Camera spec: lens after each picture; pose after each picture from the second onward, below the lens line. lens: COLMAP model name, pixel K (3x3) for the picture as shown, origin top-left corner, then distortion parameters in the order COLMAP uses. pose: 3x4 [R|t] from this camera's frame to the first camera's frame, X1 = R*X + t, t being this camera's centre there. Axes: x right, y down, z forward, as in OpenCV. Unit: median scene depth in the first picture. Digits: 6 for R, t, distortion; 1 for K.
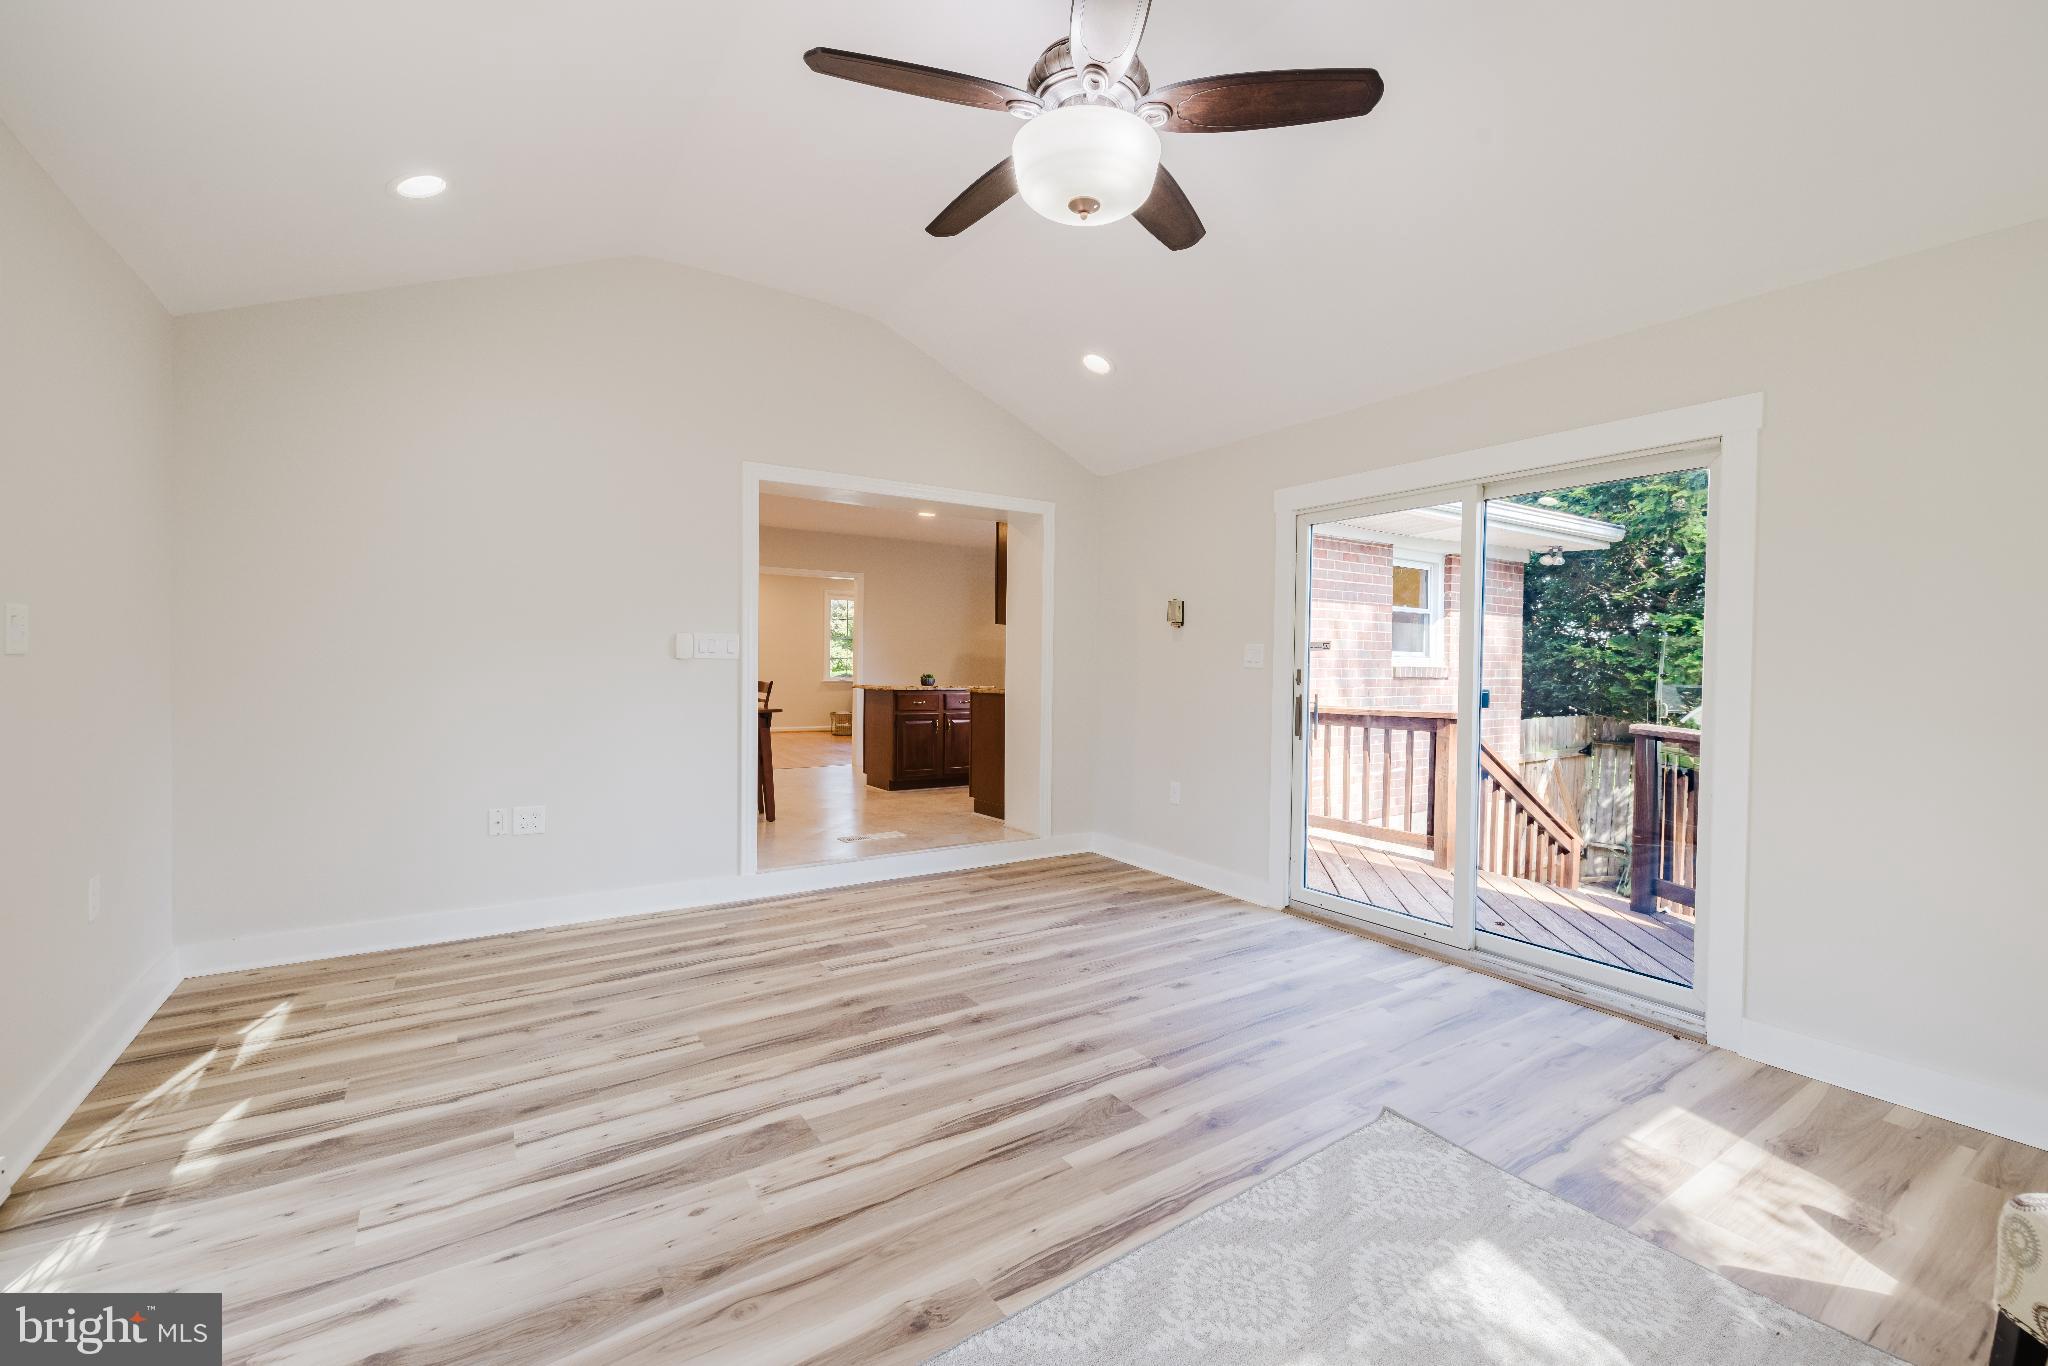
lens RADIAL K [[848.9, 0, 1021.1], [0, 848.9, 673.3], [0, 0, 1]] dist [-0.000061, -0.000692]
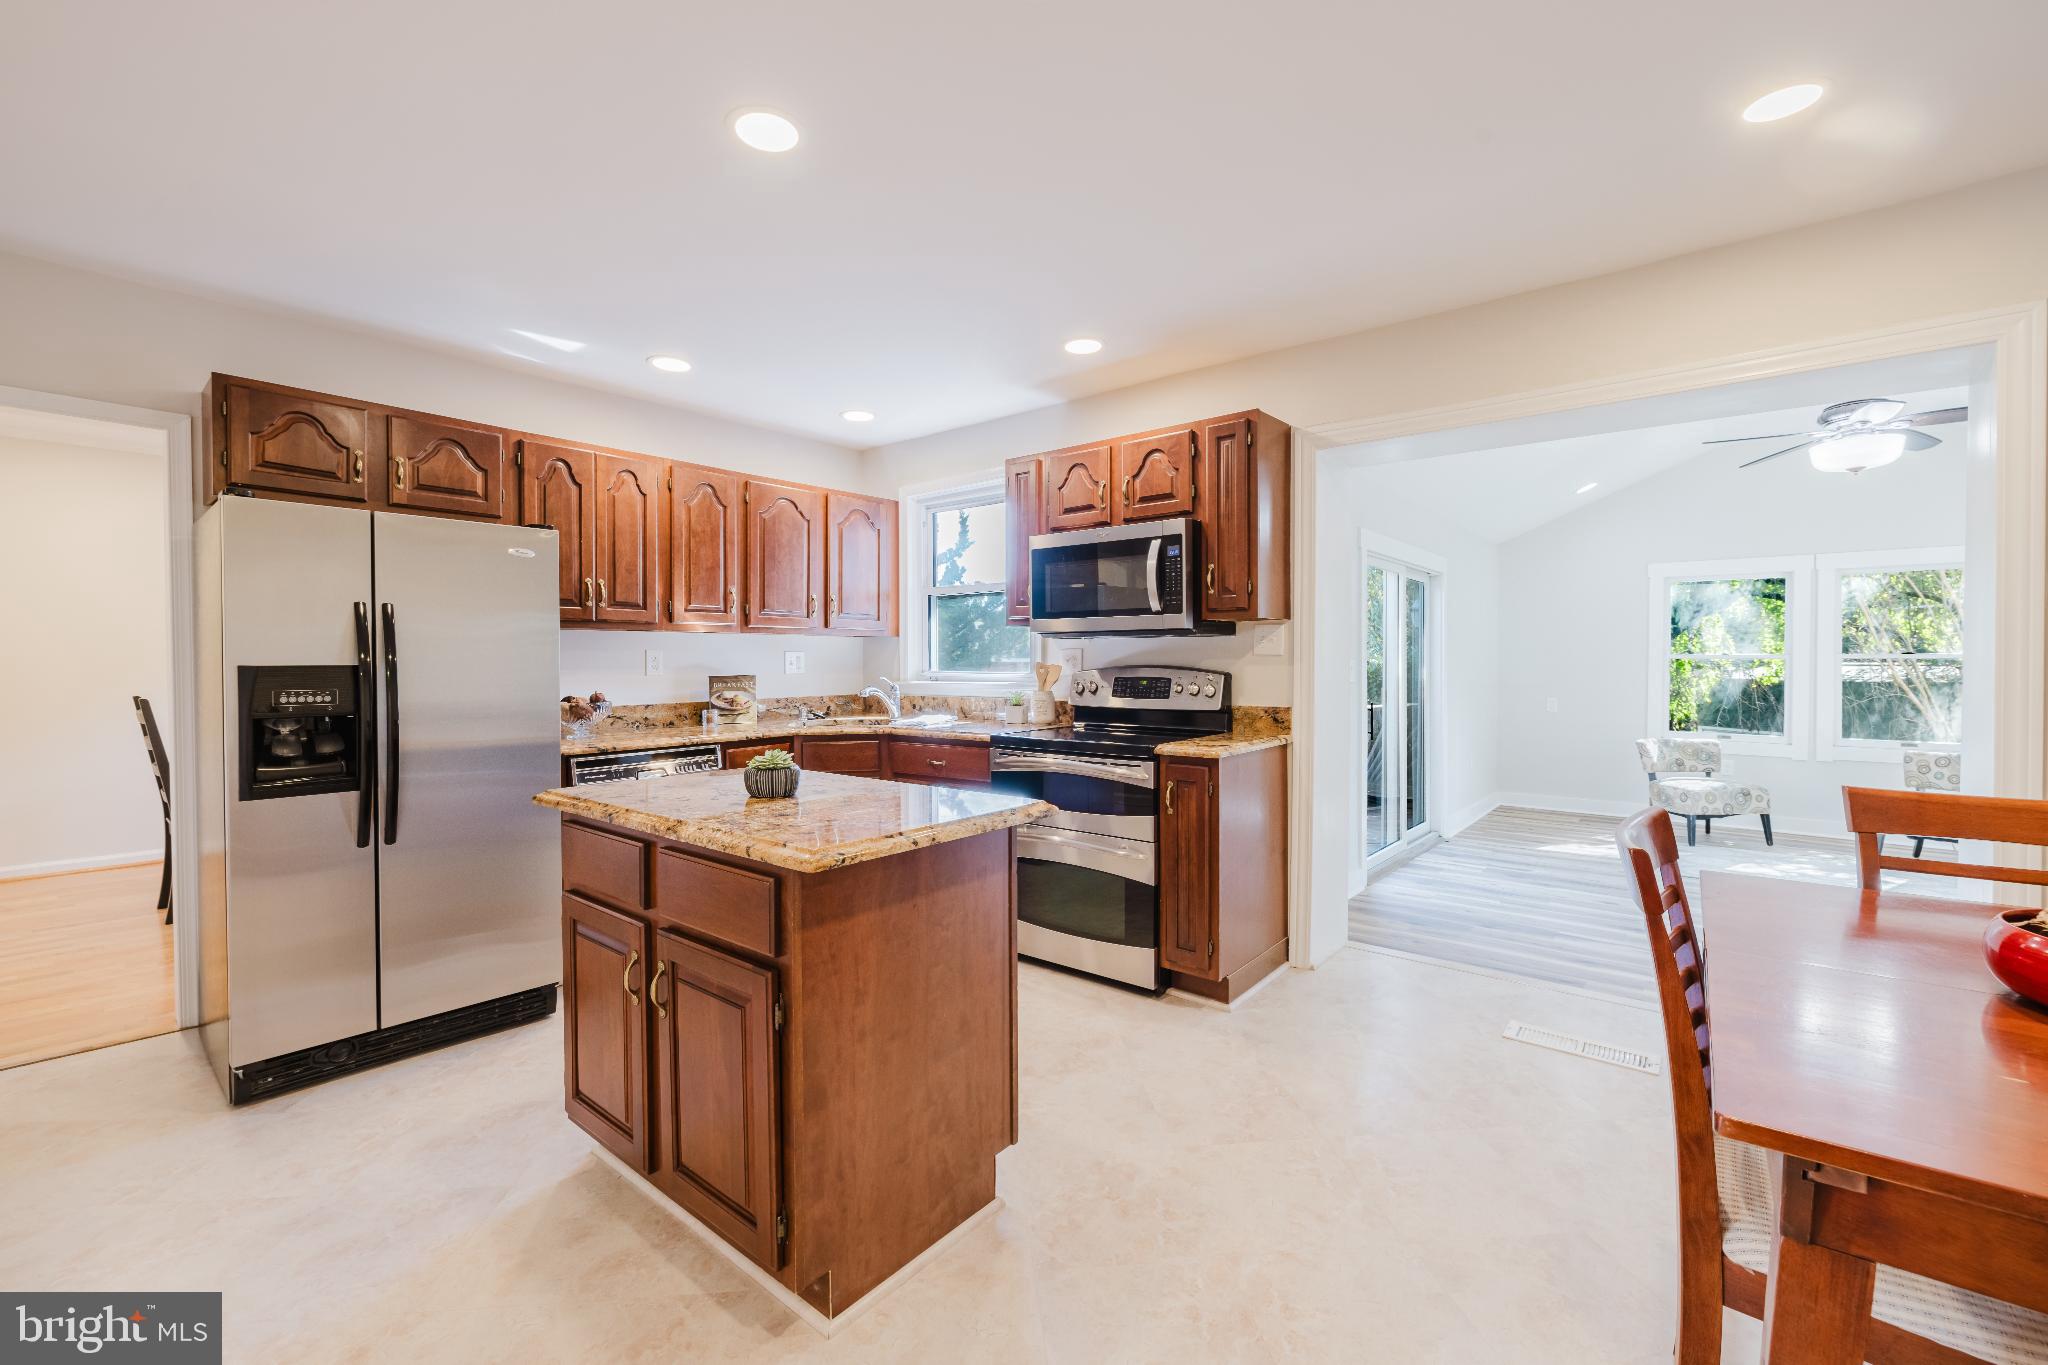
lens RADIAL K [[848.9, 0, 1021.1], [0, 848.9, 672.8], [0, 0, 1]] dist [-0.000061, -0.000692]
pose [[-0.281299, -0.027216, 0.959234, -1.122599], [0.005113, 0.999541, 0.029859, -0.093178], [-0.959607, 0.013304, -0.281031, 2.914415]]
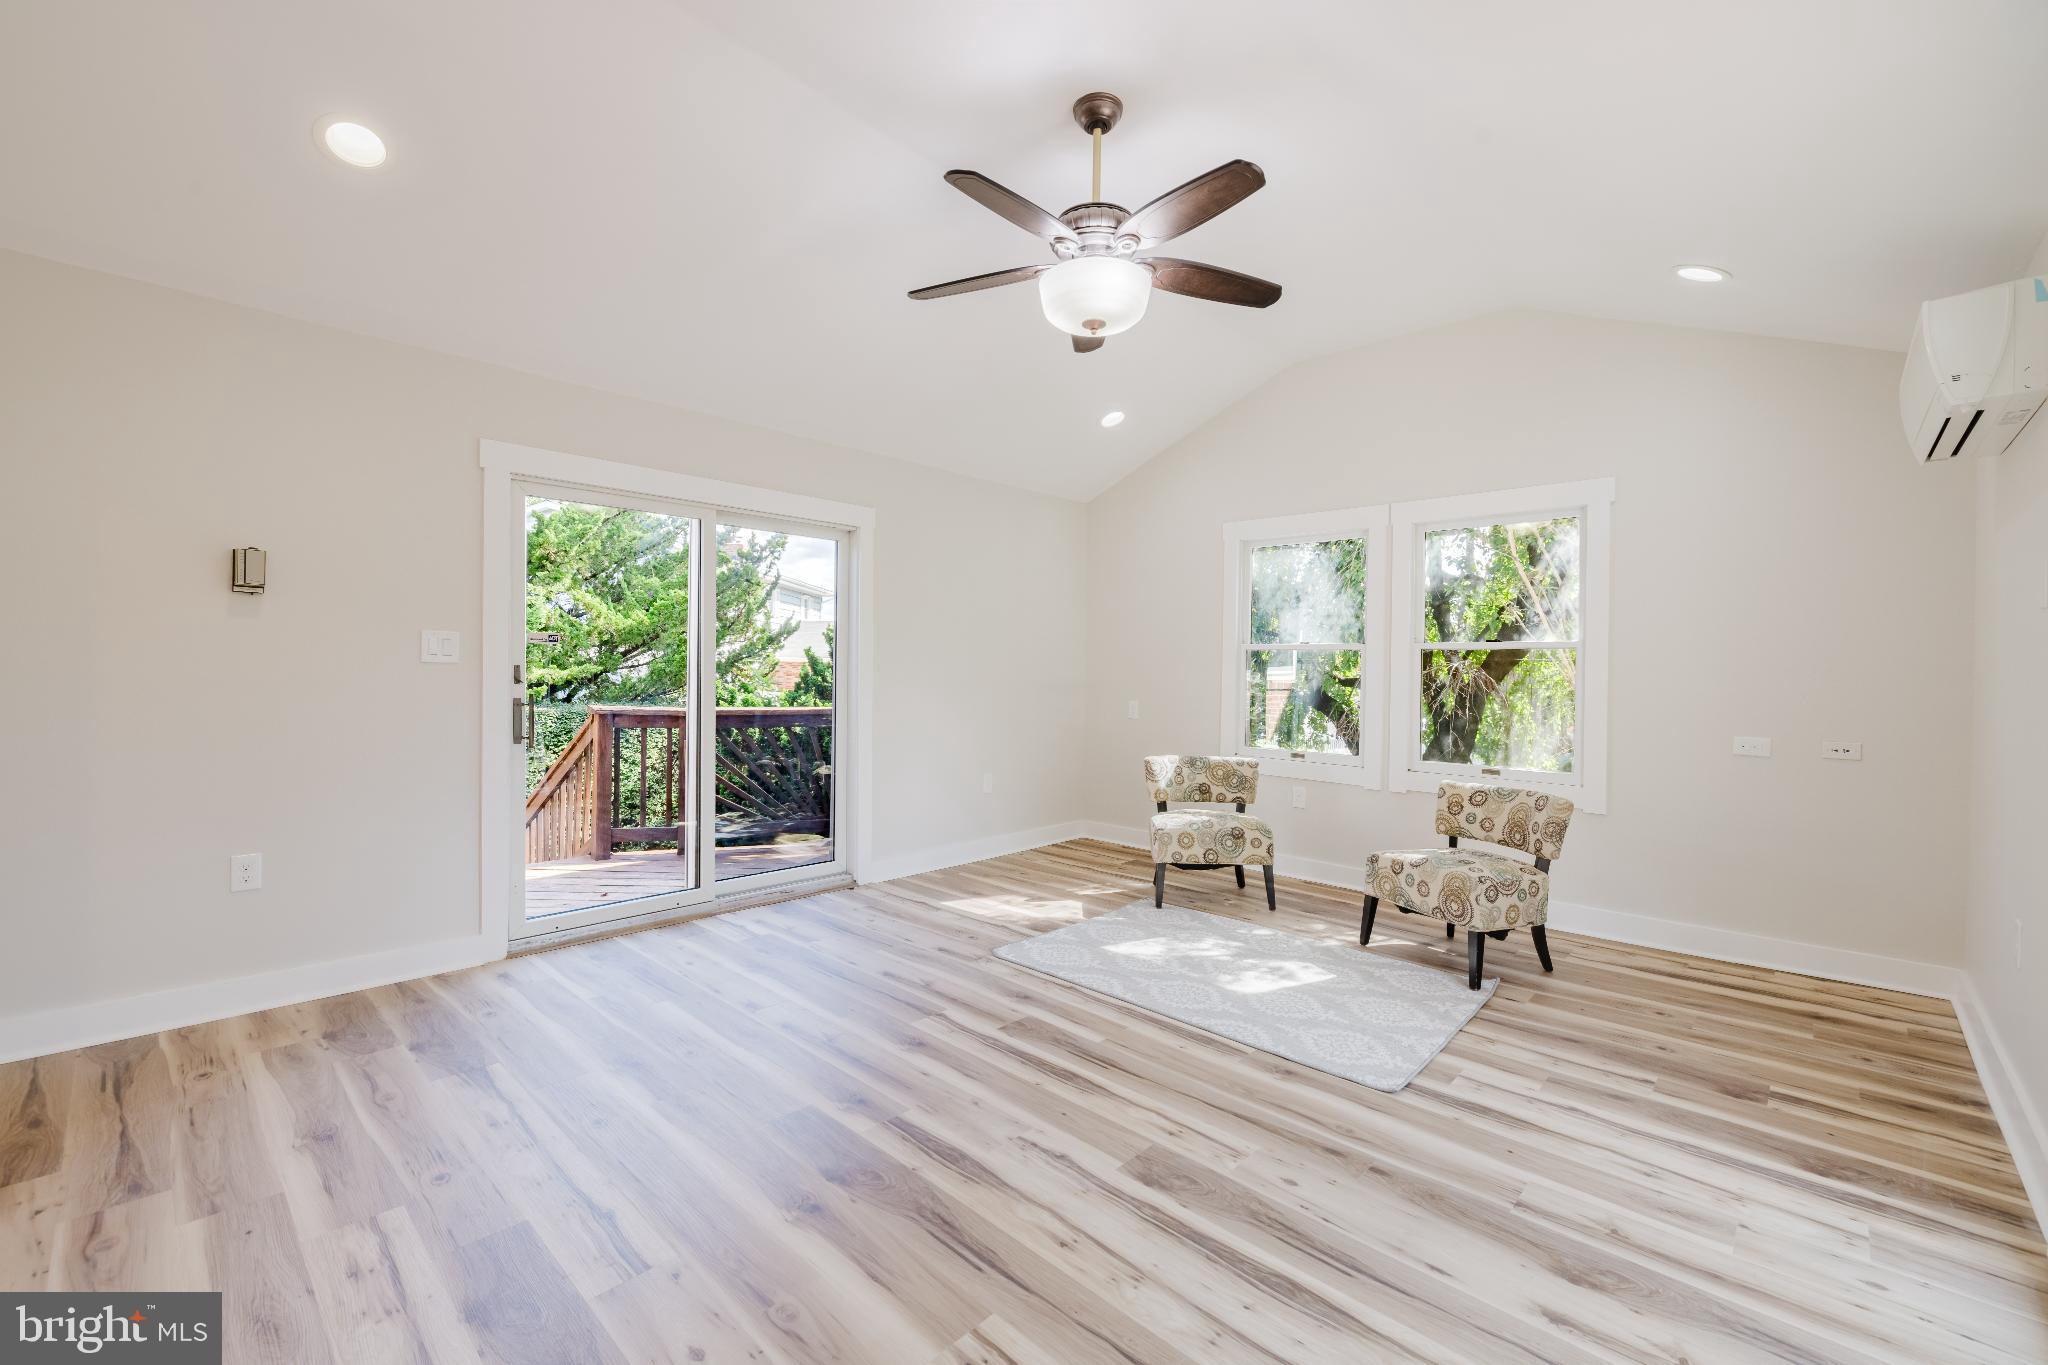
lens RADIAL K [[848.9, 0, 1021.1], [0, 848.9, 672.8], [0, 0, 1]] dist [-0.000061, -0.000692]
pose [[-0.220370, -0.022334, 0.975161, -0.967047], [-0.008445, 0.999744, 0.020989, -0.029418], [-0.975380, -0.003610, -0.220502, 1.127677]]
